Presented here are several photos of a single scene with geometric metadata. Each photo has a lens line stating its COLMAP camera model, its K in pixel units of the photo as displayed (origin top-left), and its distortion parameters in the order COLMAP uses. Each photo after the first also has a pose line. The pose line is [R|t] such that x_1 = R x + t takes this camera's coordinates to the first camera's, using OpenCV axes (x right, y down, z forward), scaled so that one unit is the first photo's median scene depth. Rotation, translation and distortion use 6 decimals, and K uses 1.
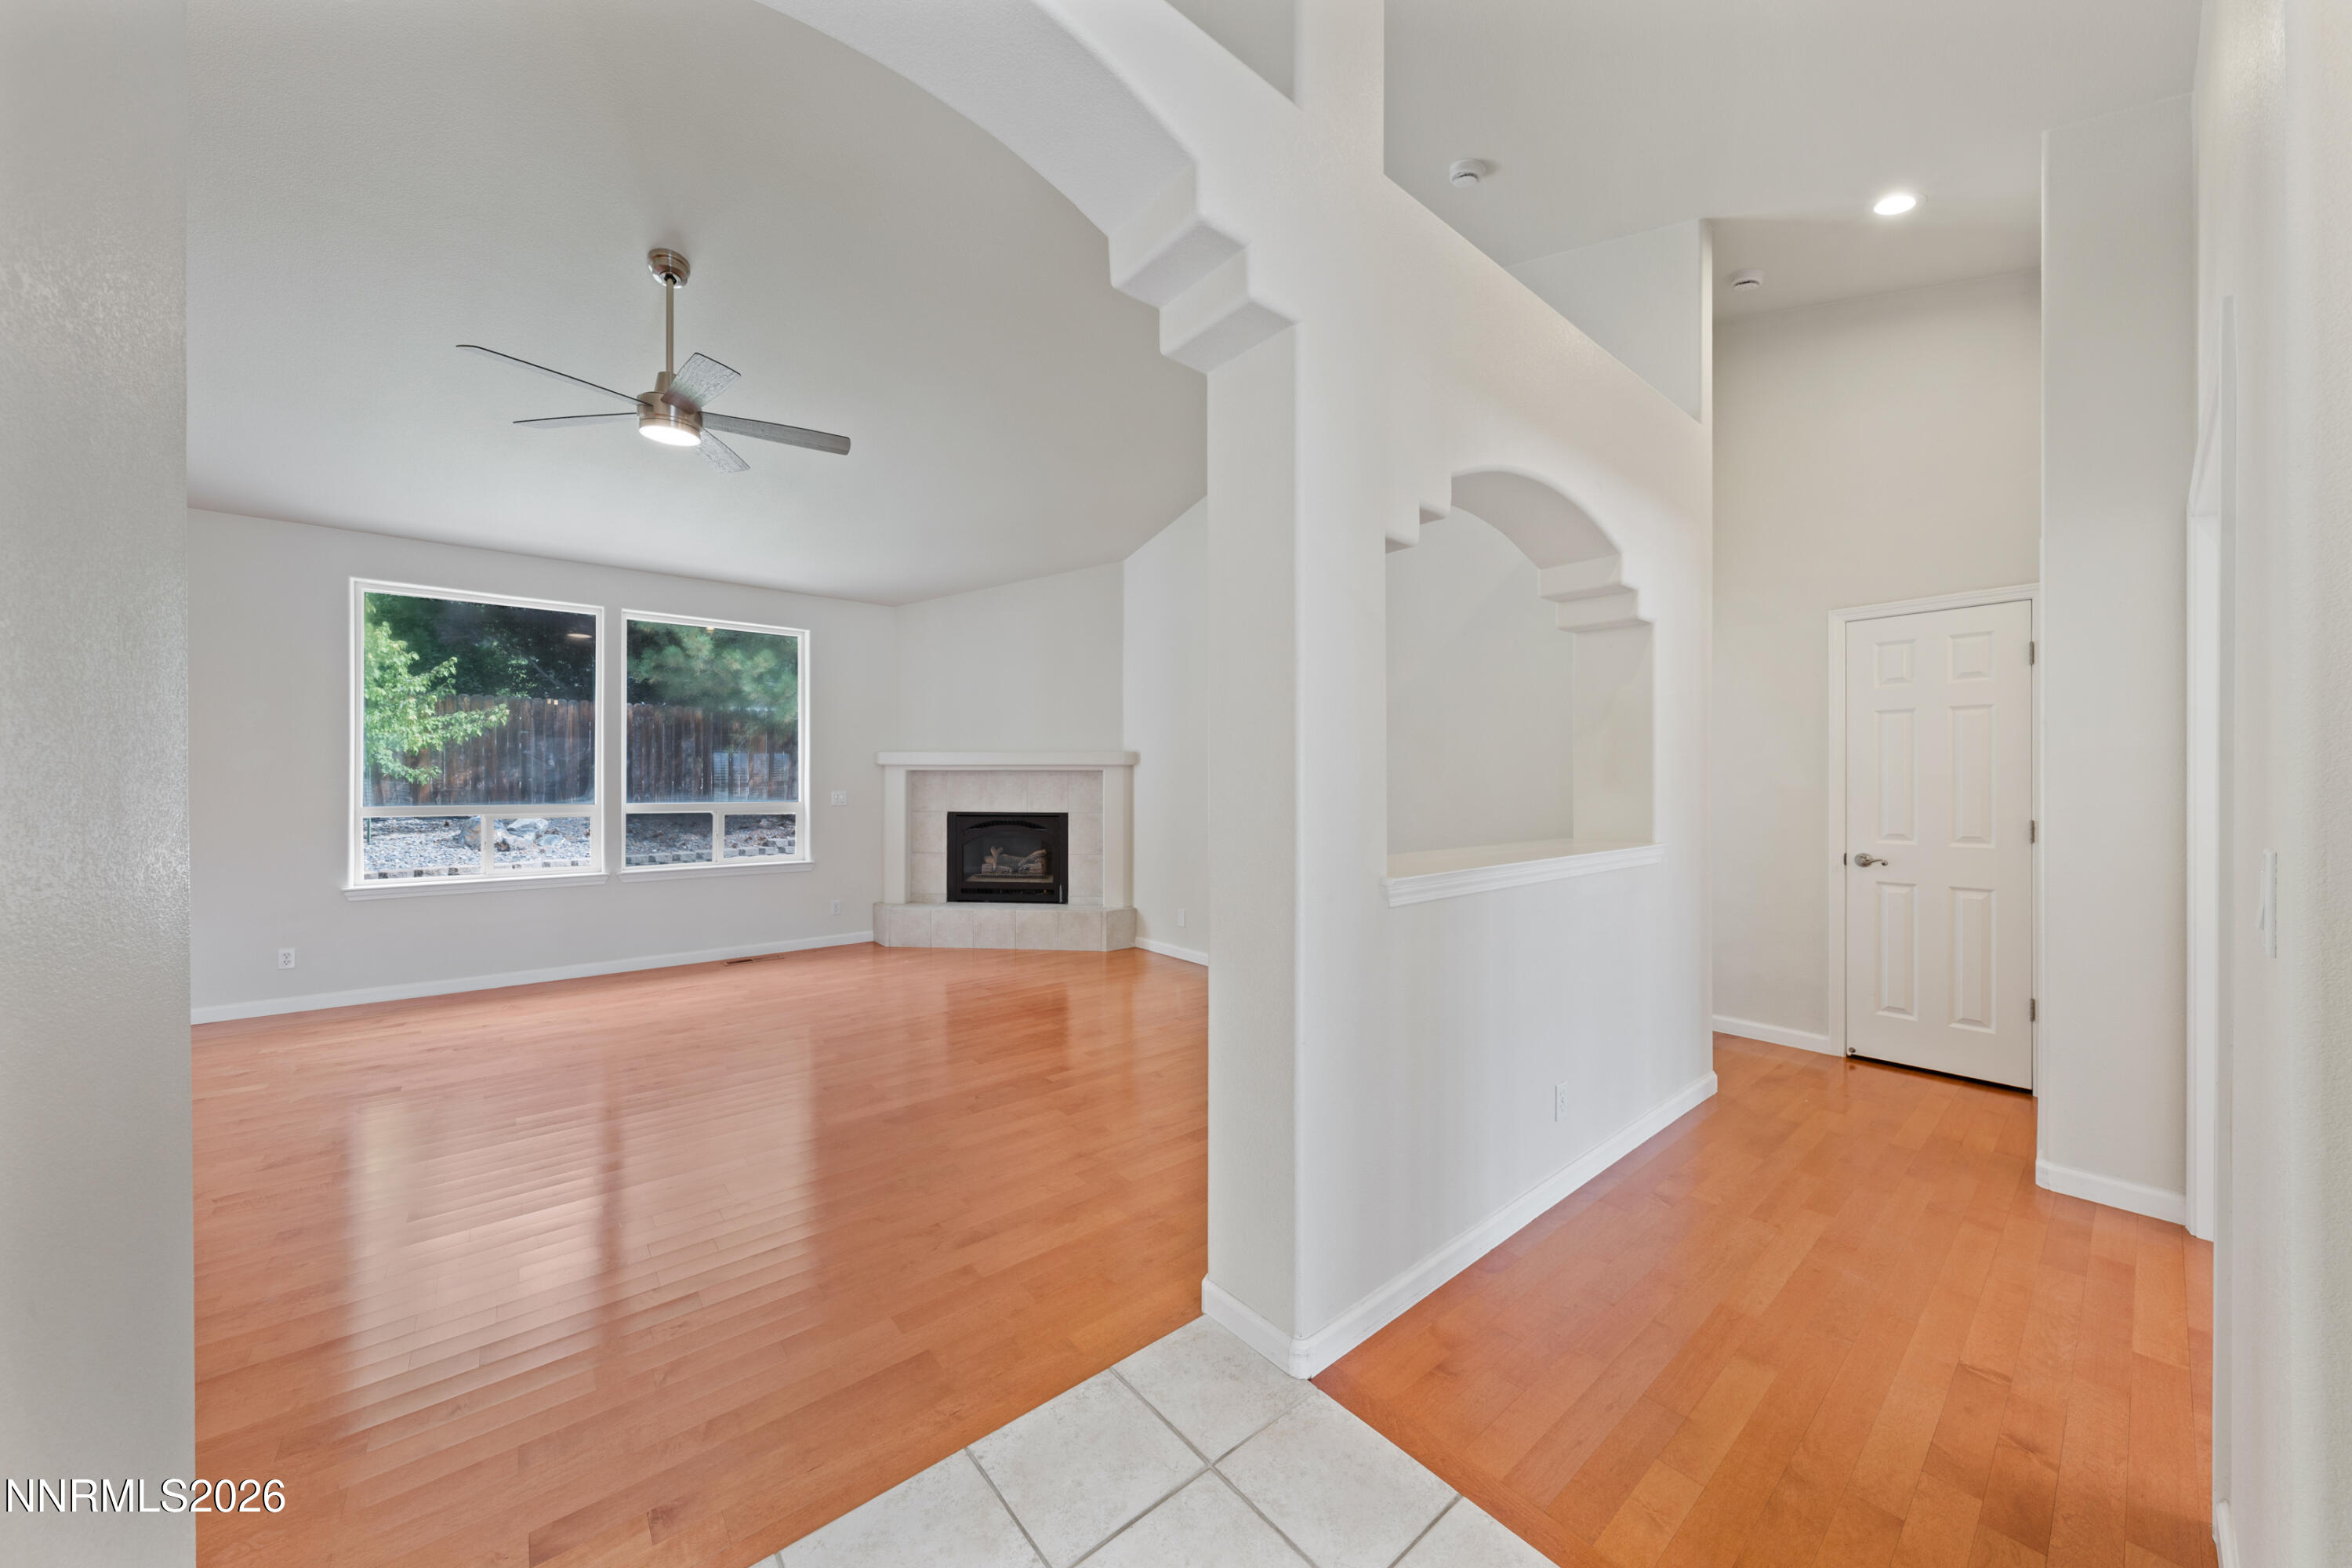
lens RADIAL K [[803.0, 0, 1176.0], [0, 803.0, 784.0], [0, 0, 1]] dist [-0.000578, 0.000017]
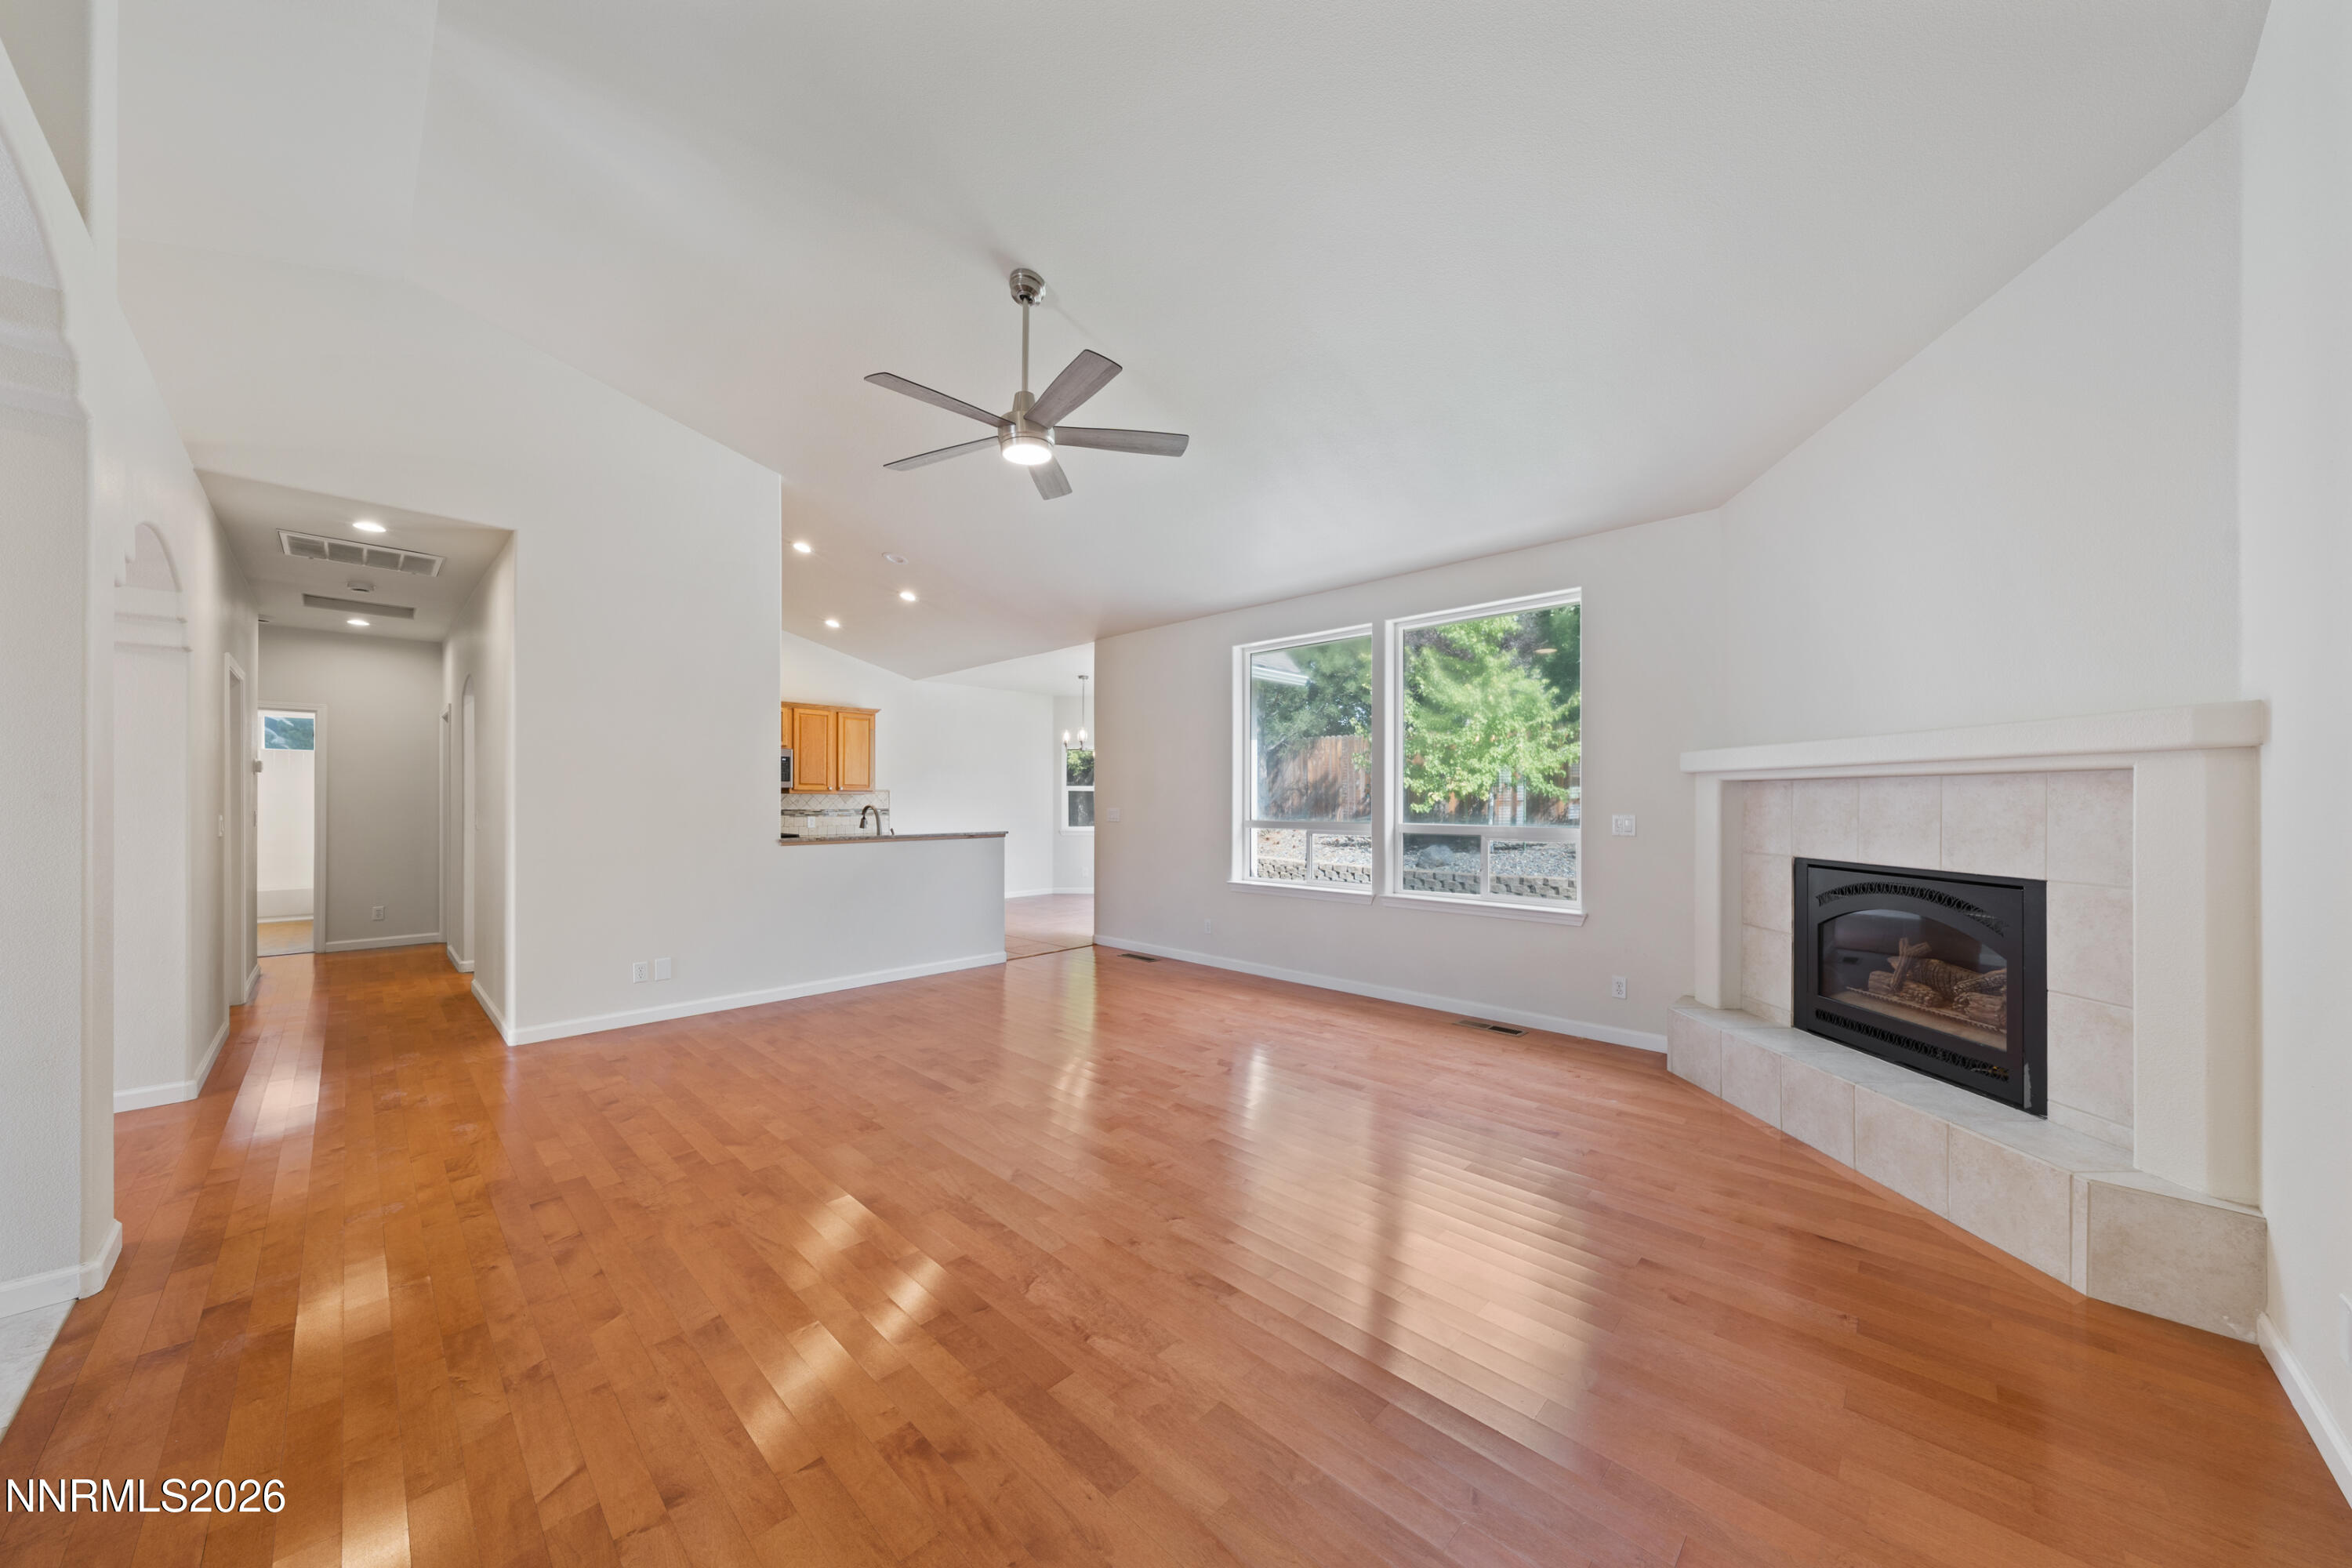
lens RADIAL K [[803.0, 0, 1177.8], [0, 803.0, 805.4], [0, 0, 1]] dist [-0.000032, -0.000001]
pose [[0.113993, 0.004450, -0.993472, 0.201267], [-0.006675, 0.999971, 0.003713, 0.001717], [0.993459, 0.006208, 0.114019, 0.559045]]
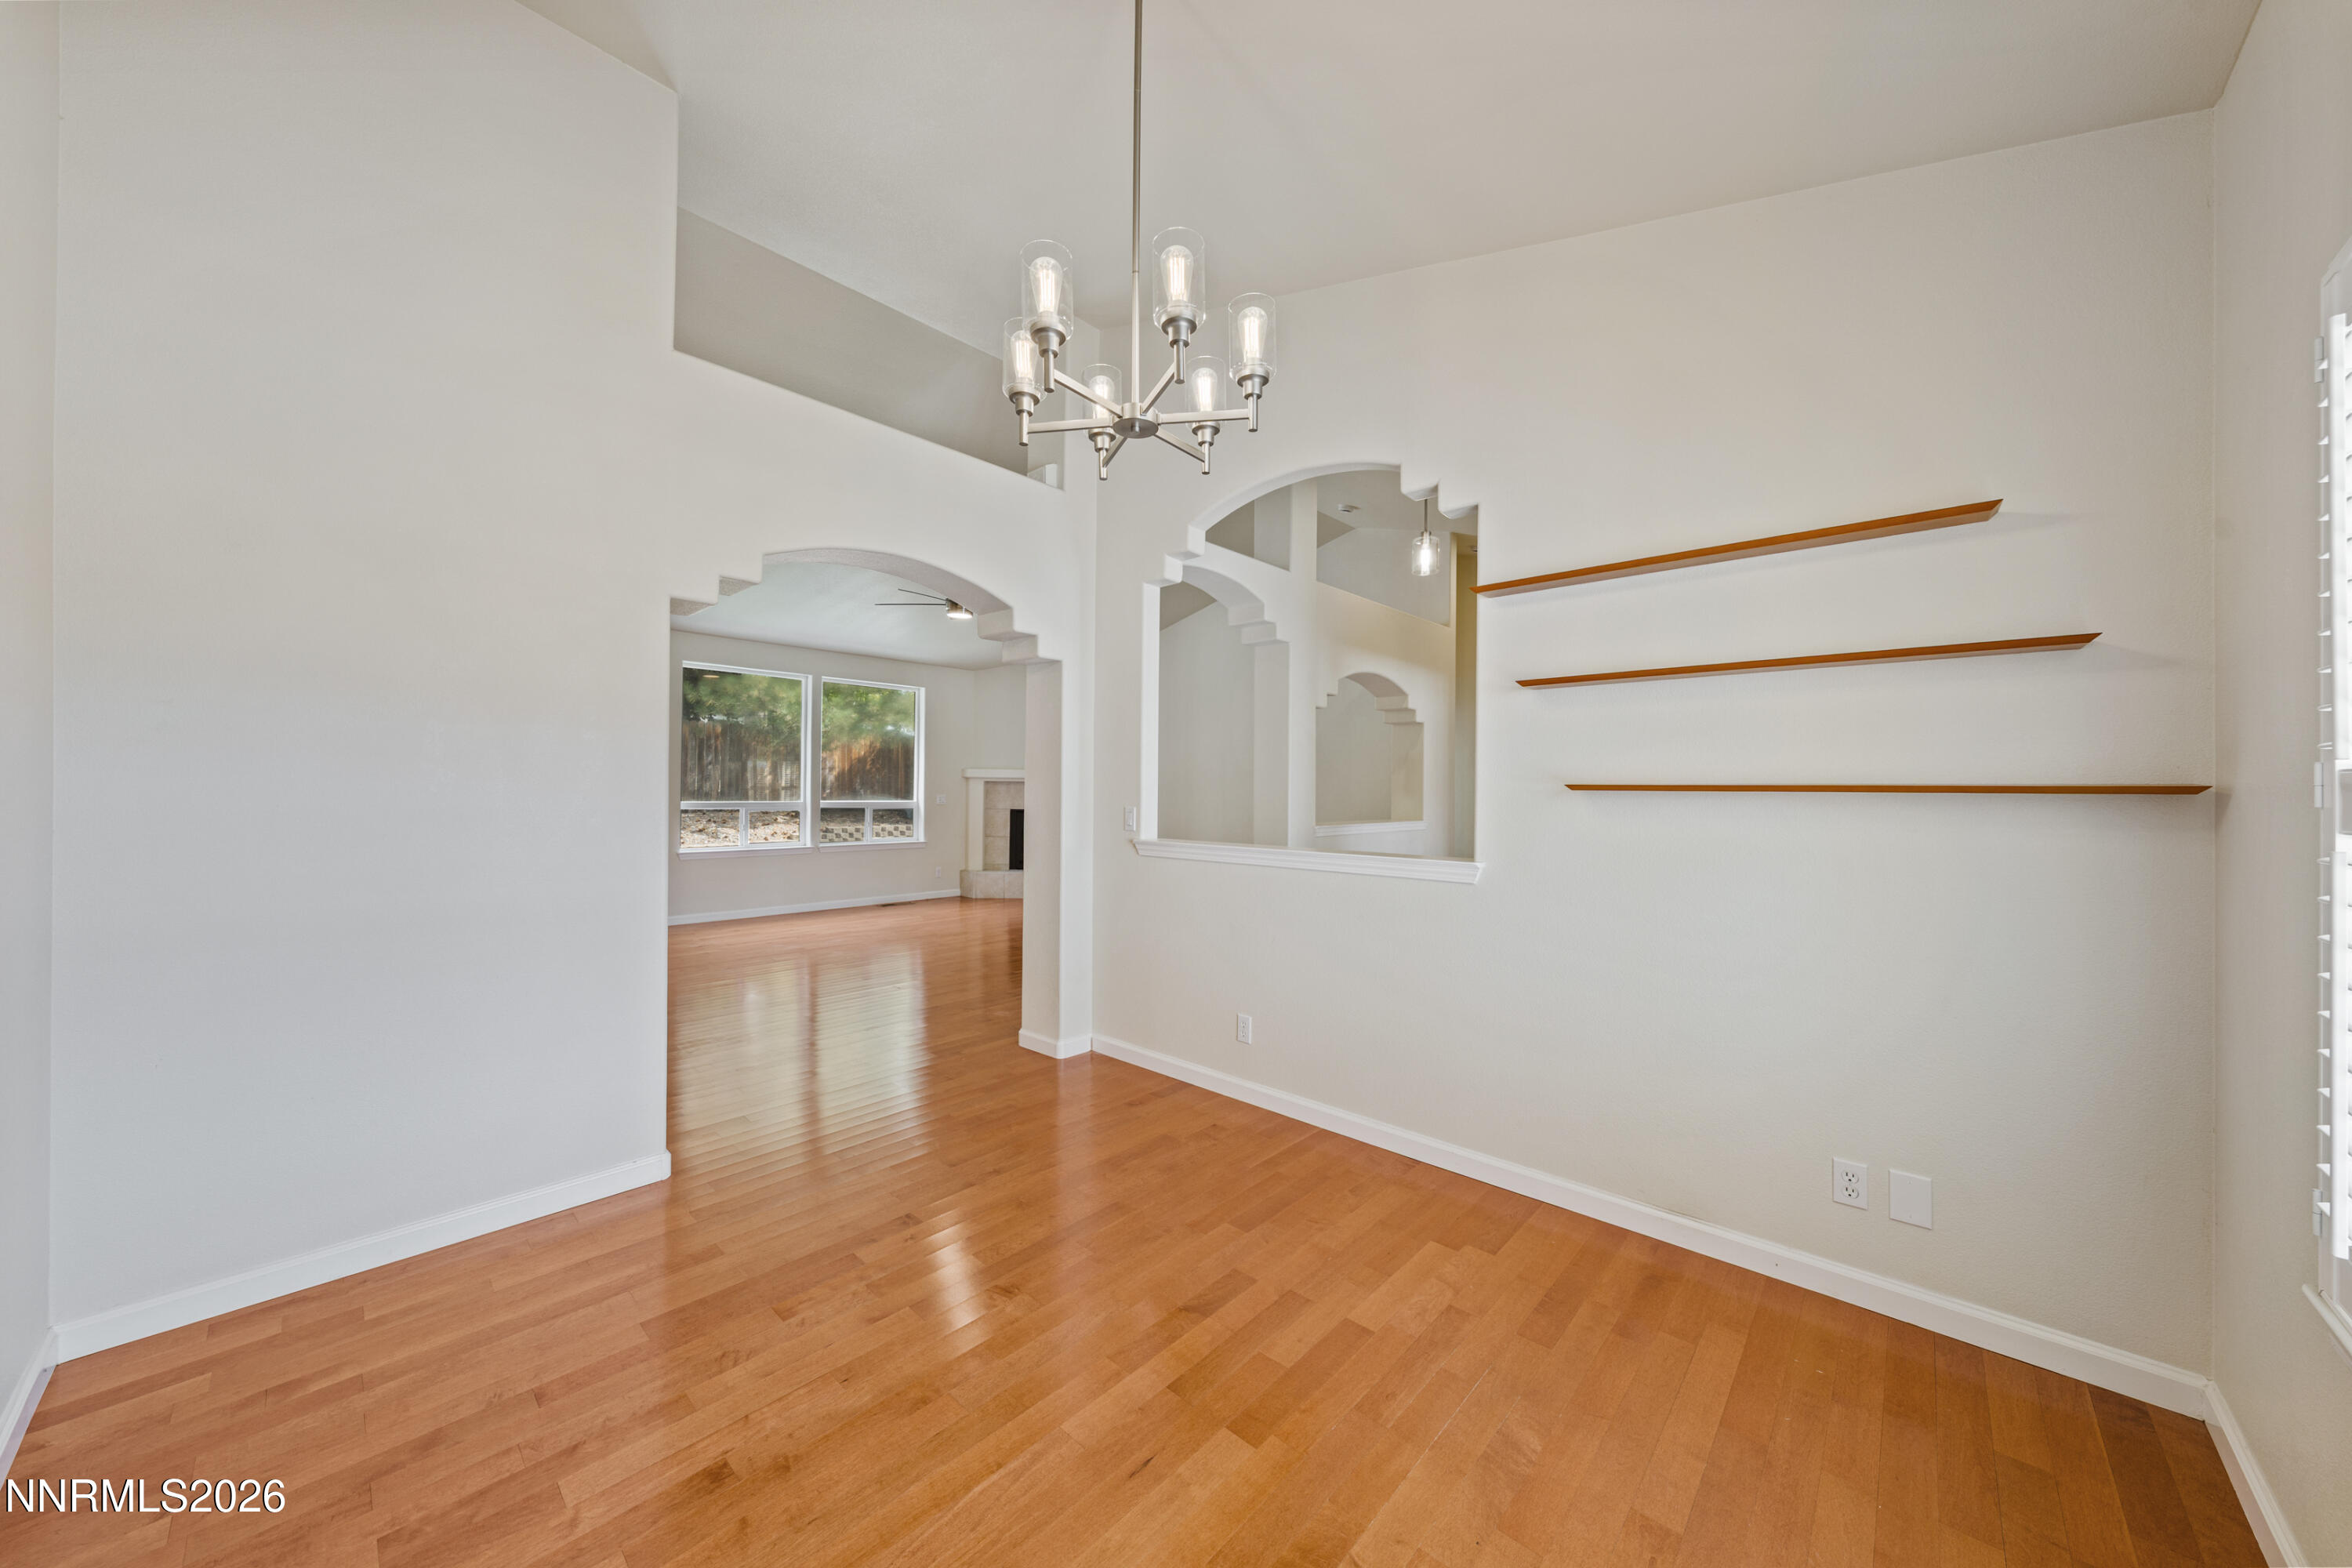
lens RADIAL K [[803.0, 0, 1176.0], [0, 803.0, 784.0], [0, 0, 1]] dist [-0.000578, 0.000017]
pose [[0.991147, 0.012729, 0.132159, -0.186044], [-0.011161, 0.999858, -0.012594, 0.003937], [-0.132300, 0.011007, 0.991149, -0.540688]]
